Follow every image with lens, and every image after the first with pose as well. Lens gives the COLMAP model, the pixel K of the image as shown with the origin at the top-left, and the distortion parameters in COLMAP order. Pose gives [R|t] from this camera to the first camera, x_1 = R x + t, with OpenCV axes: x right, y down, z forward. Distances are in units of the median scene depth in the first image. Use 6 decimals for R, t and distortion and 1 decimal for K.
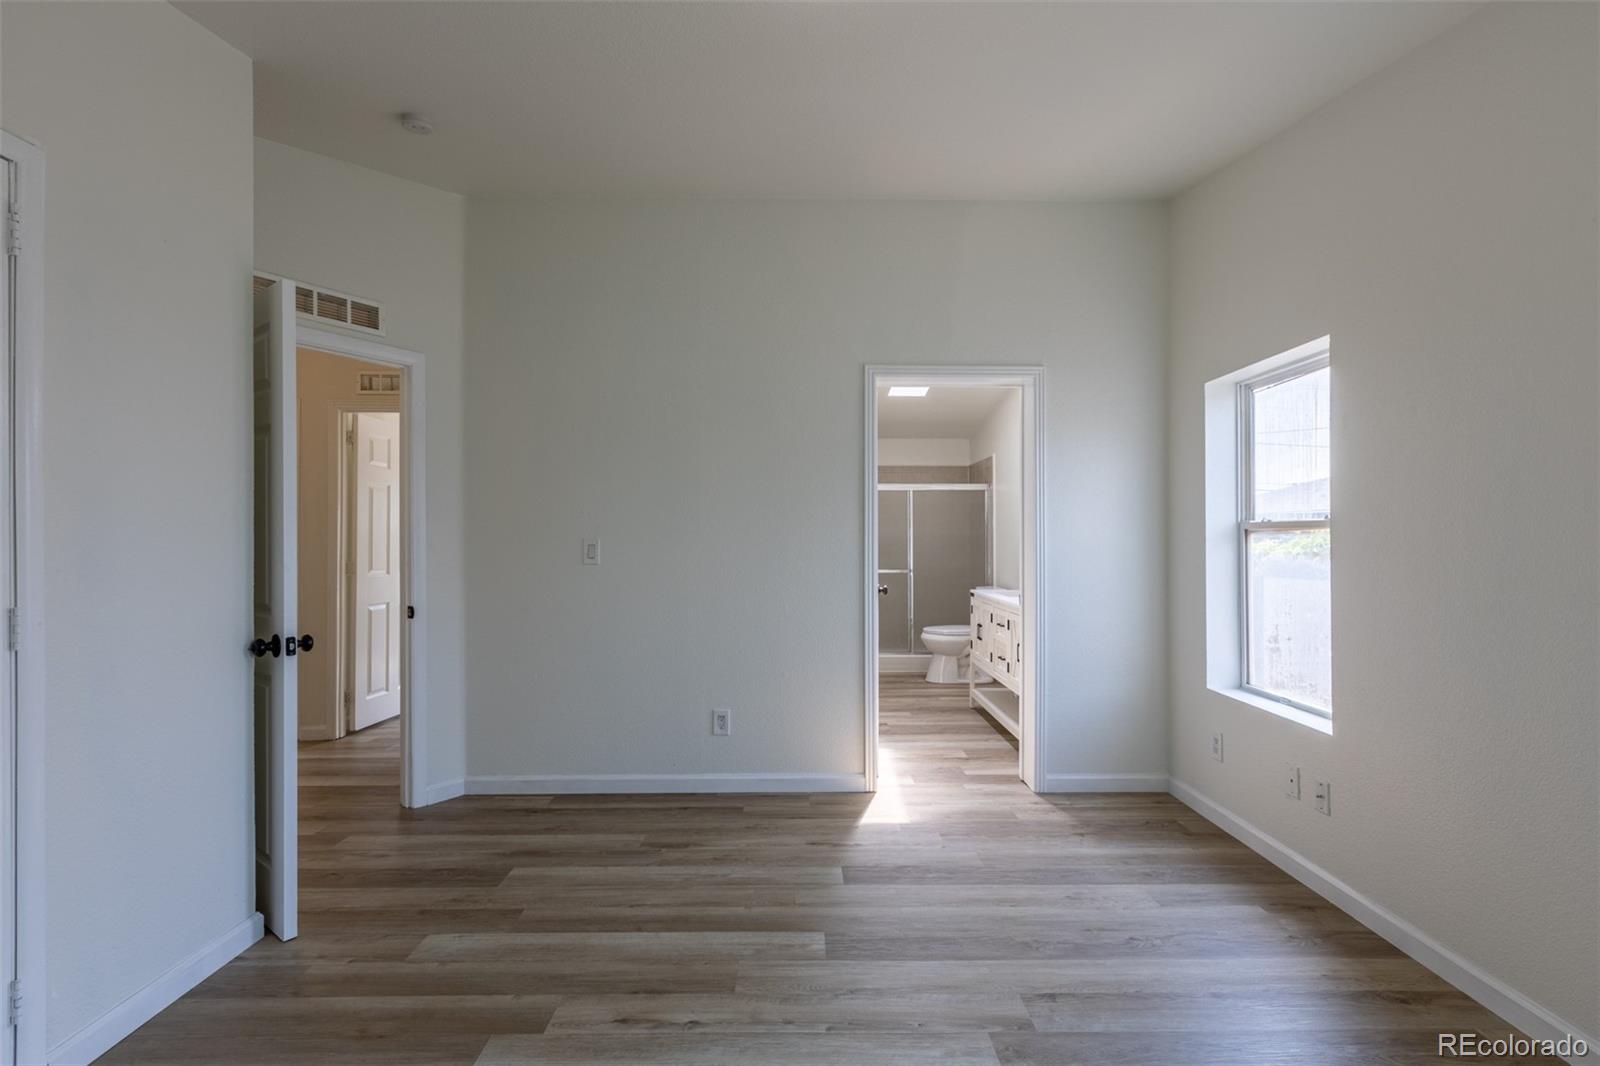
lens RADIAL K [[719.5, 0, 801.7], [0, 719.5, 537.5], [0, 0, 1]] dist [0.001960, -0.000742]
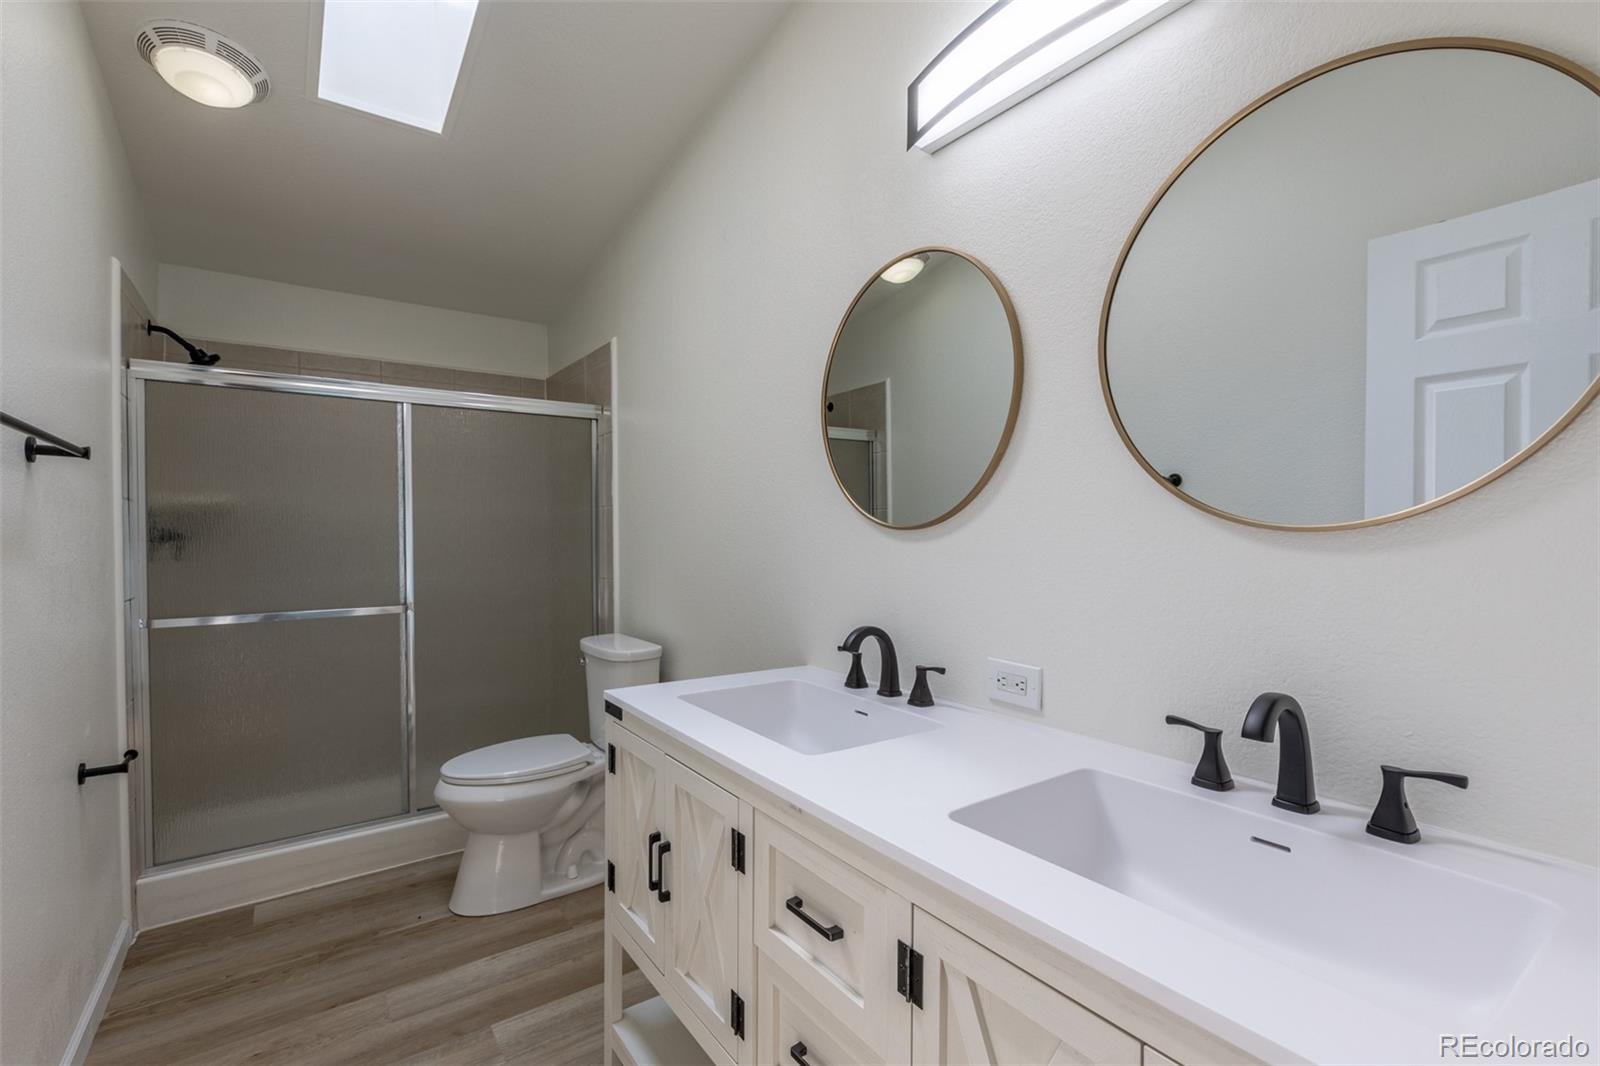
lens RADIAL K [[719.5, 0, 801.7], [0, 719.5, 537.5], [0, 0, 1]] dist [0.001960, -0.000742]
pose [[0.815248, -0.003092, 0.579104, 0.210429], [-0.002098, 0.999963, 0.008293, 0.009234], [-0.579108, -0.007976, 0.815212, 1.170198]]
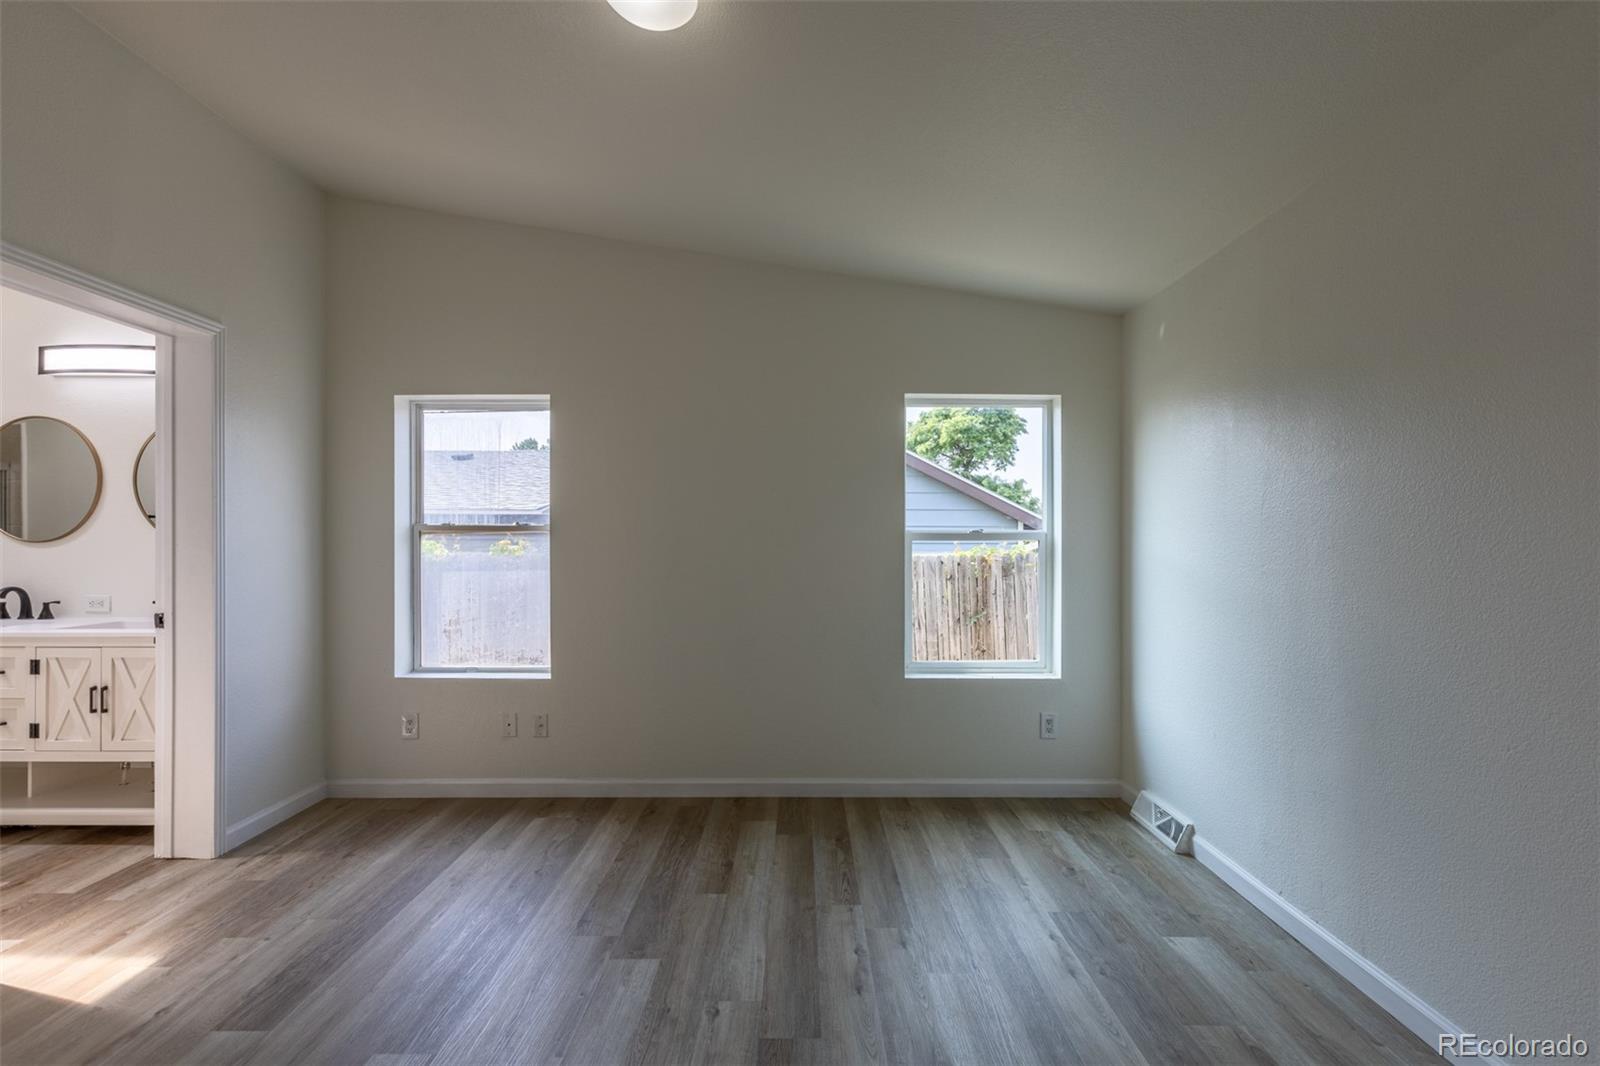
lens RADIAL K [[719.5, 0, 801.7], [0, 719.5, 537.5], [0, 0, 1]] dist [0.001960, -0.000742]
pose [[0.006878, 0.005852, 0.999959, -0.513529], [-0.002512, 0.999980, -0.005835, 0.003817], [-0.999973, -0.002472, 0.006892, 0.382092]]
